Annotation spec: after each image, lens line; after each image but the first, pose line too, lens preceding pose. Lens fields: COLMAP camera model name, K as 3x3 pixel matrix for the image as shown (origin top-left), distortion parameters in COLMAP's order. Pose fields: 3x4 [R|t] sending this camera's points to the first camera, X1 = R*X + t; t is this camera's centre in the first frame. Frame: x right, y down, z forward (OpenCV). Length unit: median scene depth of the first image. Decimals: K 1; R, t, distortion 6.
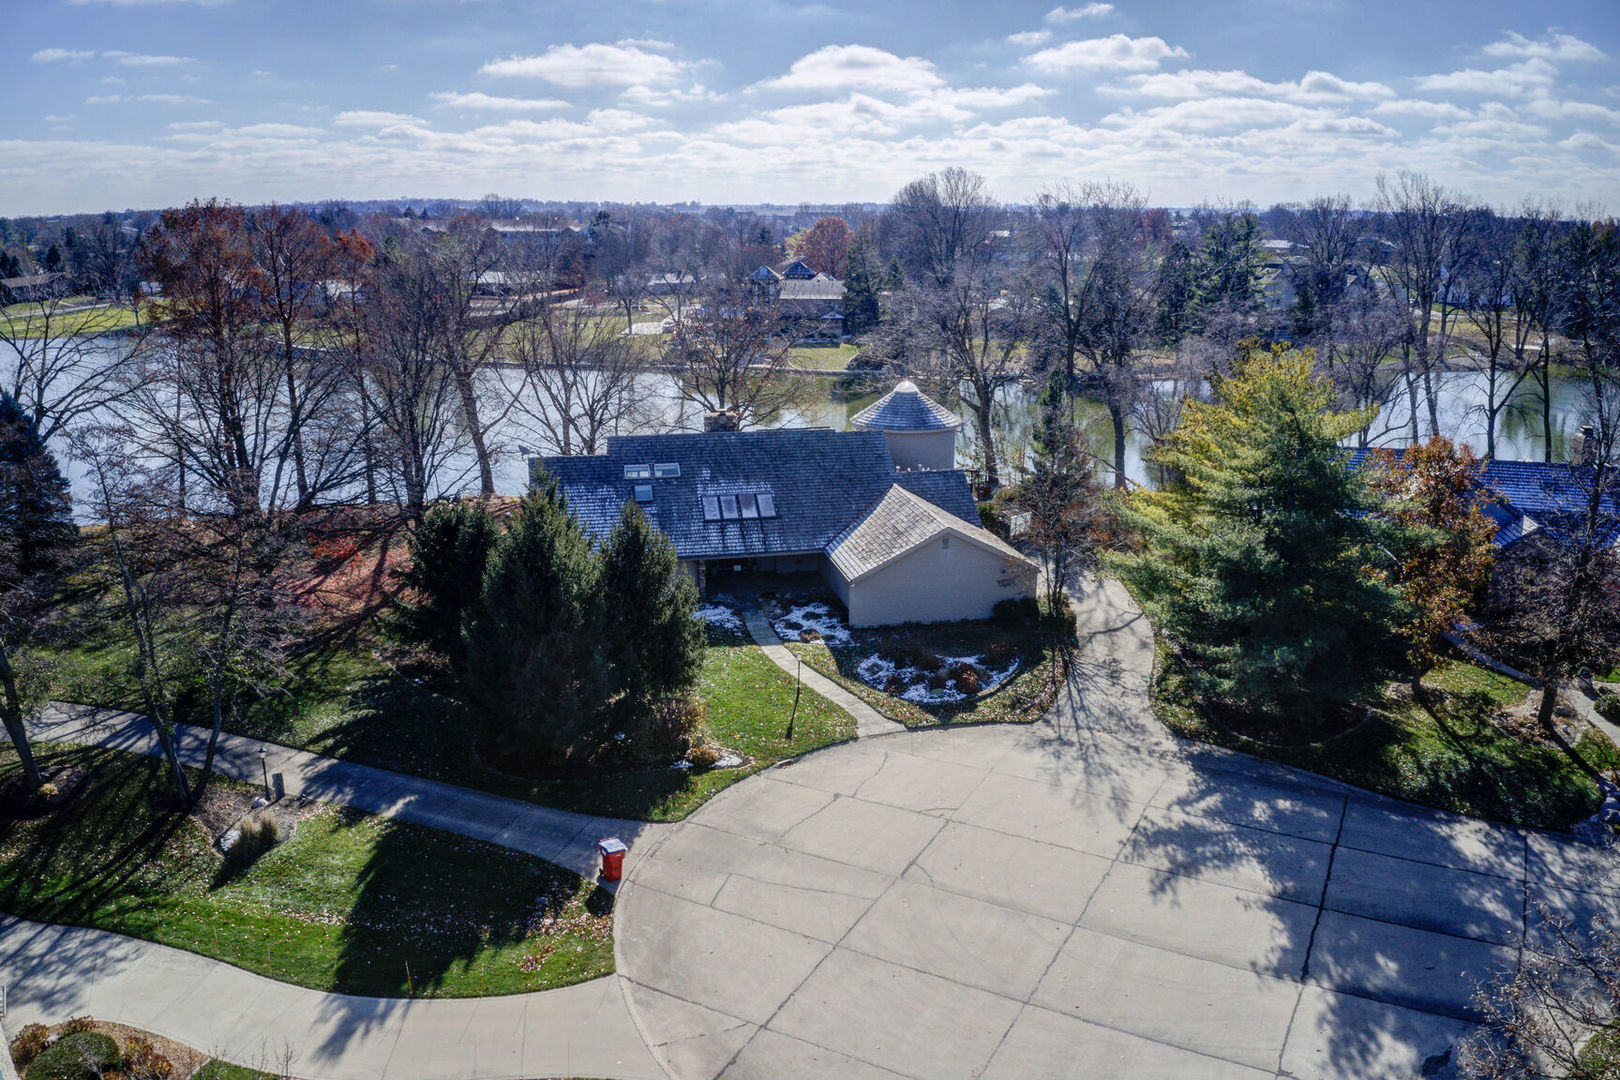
lens RADIAL K [[1233.1, 0, 810.0], [0, 1233.1, 540.0], [0, 0, 1]] dist [0.049409, -0.300824]
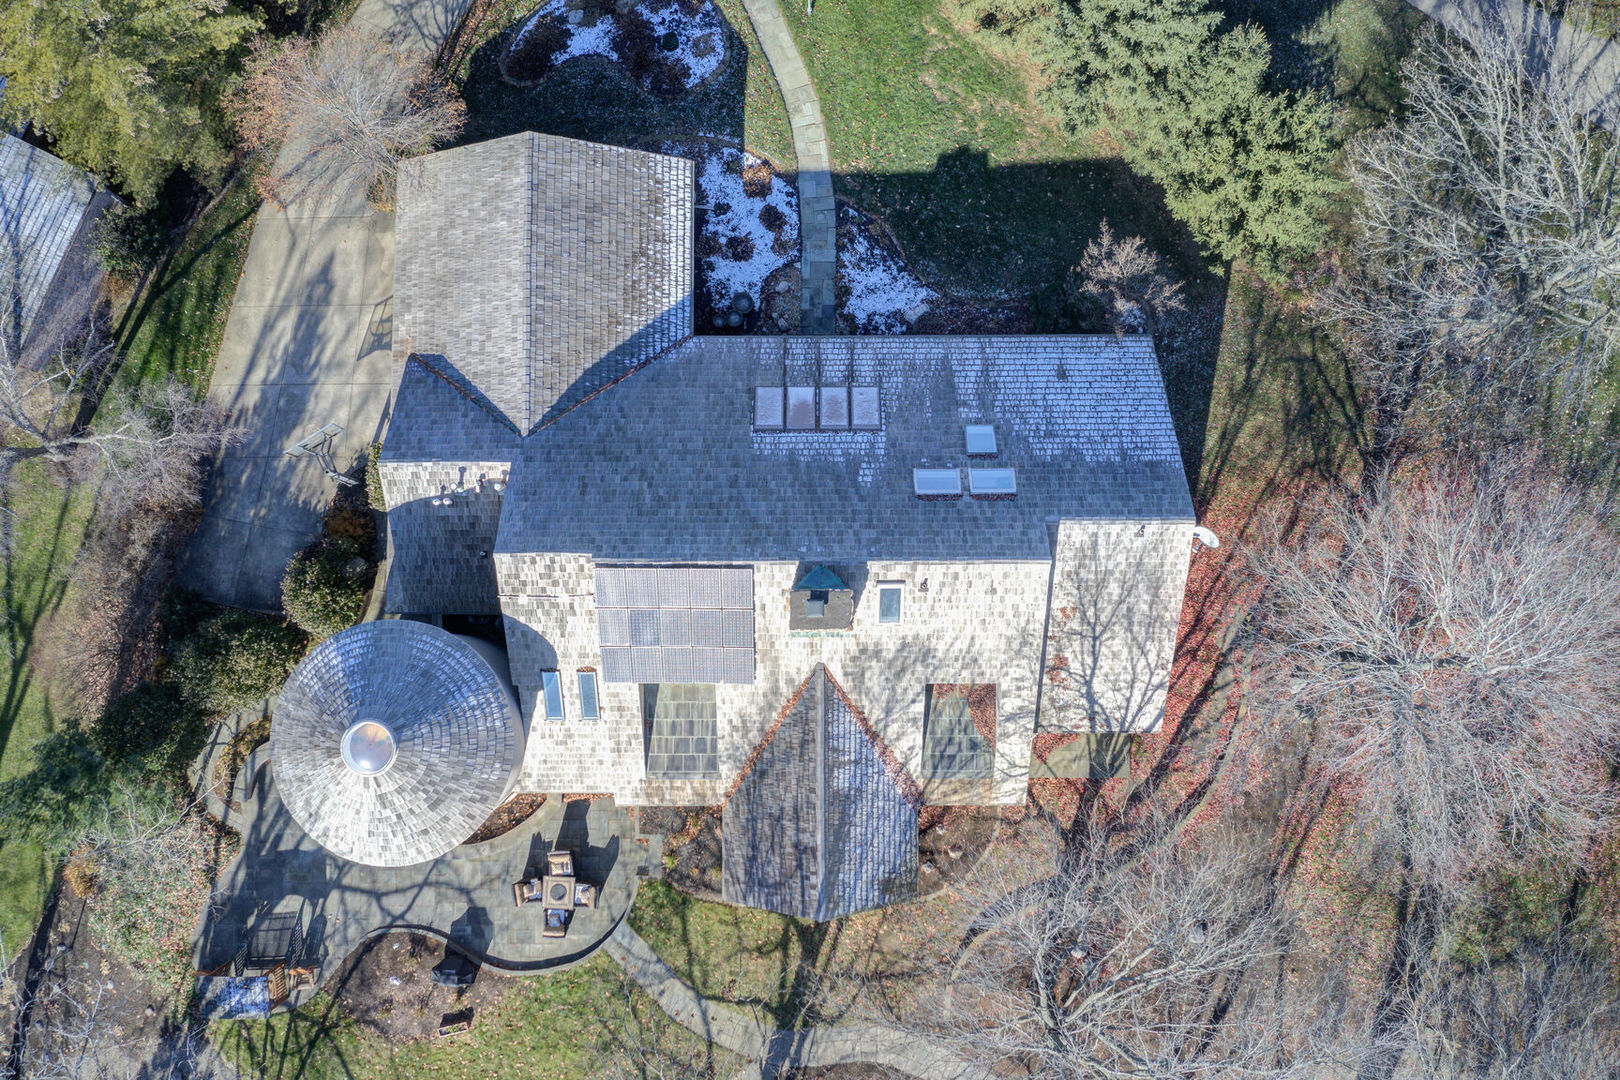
lens RADIAL K [[1233.1, 0, 810.0], [0, 1233.1, 540.0], [0, 0, 1]] dist [0.049409, -0.300824]
pose [[-0.977916, -0.208689, 0.011365, -0.087658], [0.051854, -0.189591, 0.980493, -0.720009], [-0.202463, 0.959429, 0.196225, 1.127721]]
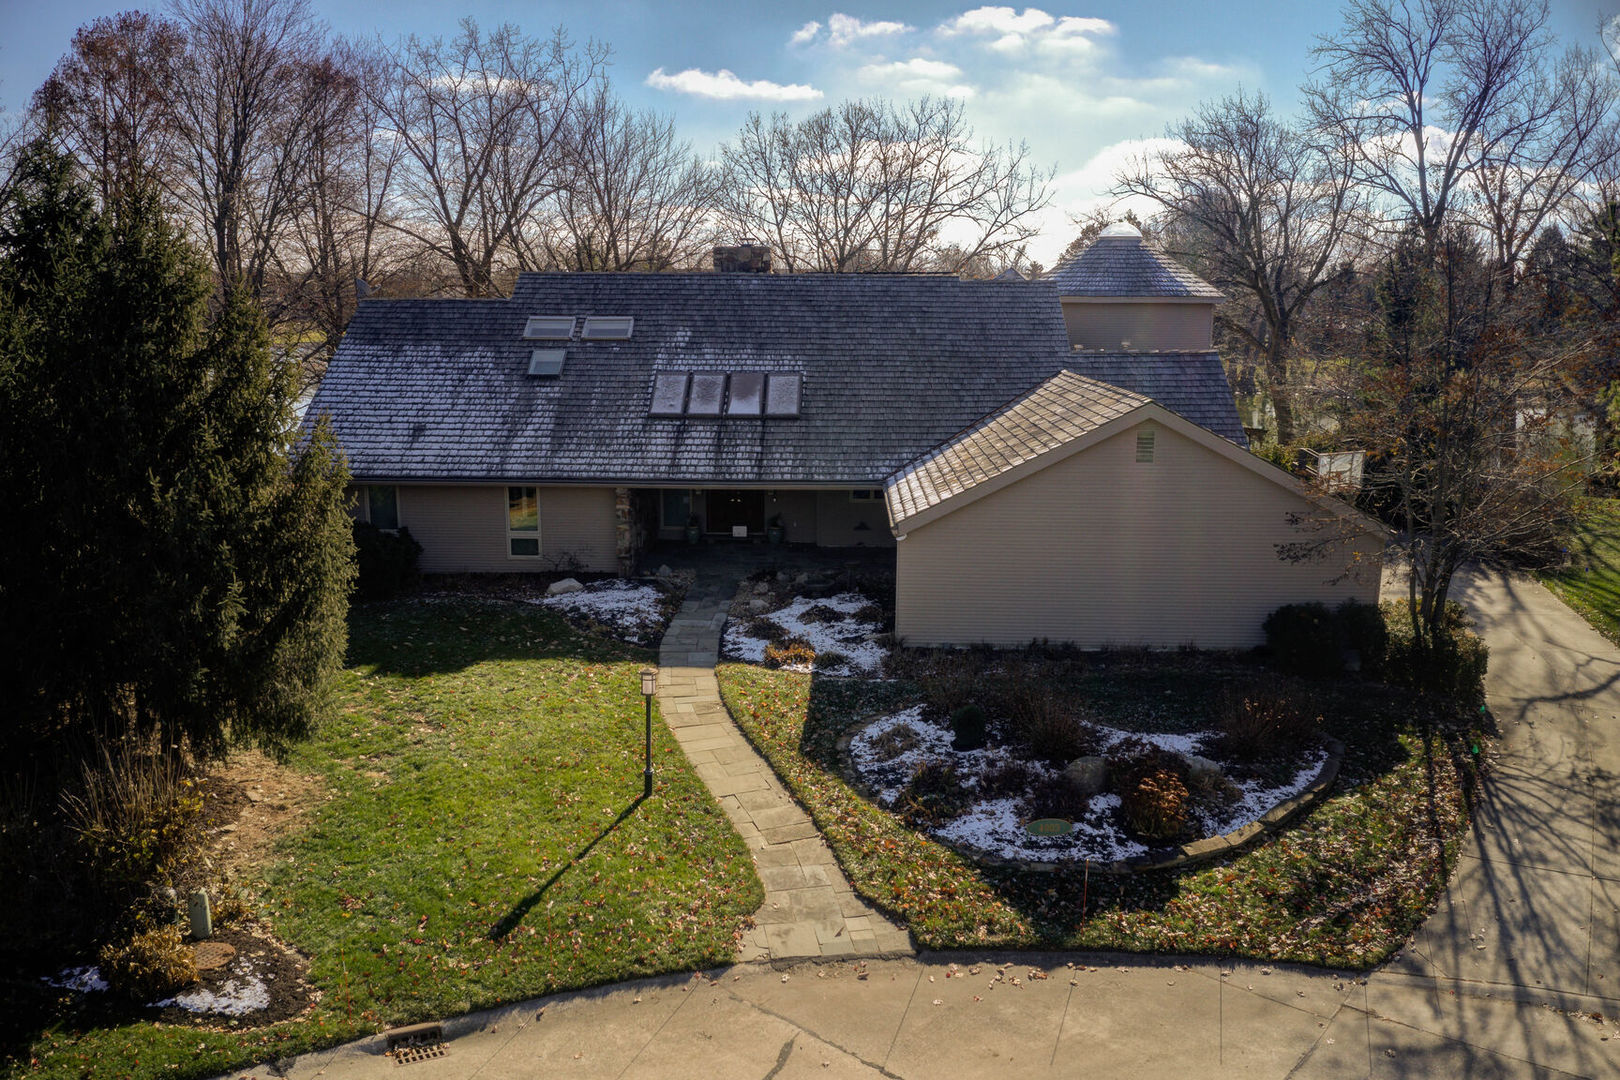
lens RADIAL K [[1233.1, 0, 810.0], [0, 1233.1, 540.0], [0, 0, 1]] dist [0.049409, -0.300824]
pose [[0.972051, 0.050810, -0.229204, 0.106260], [-0.066734, 0.995826, -0.062264, 0.069742], [0.225084, 0.075819, 0.971385, 0.640691]]
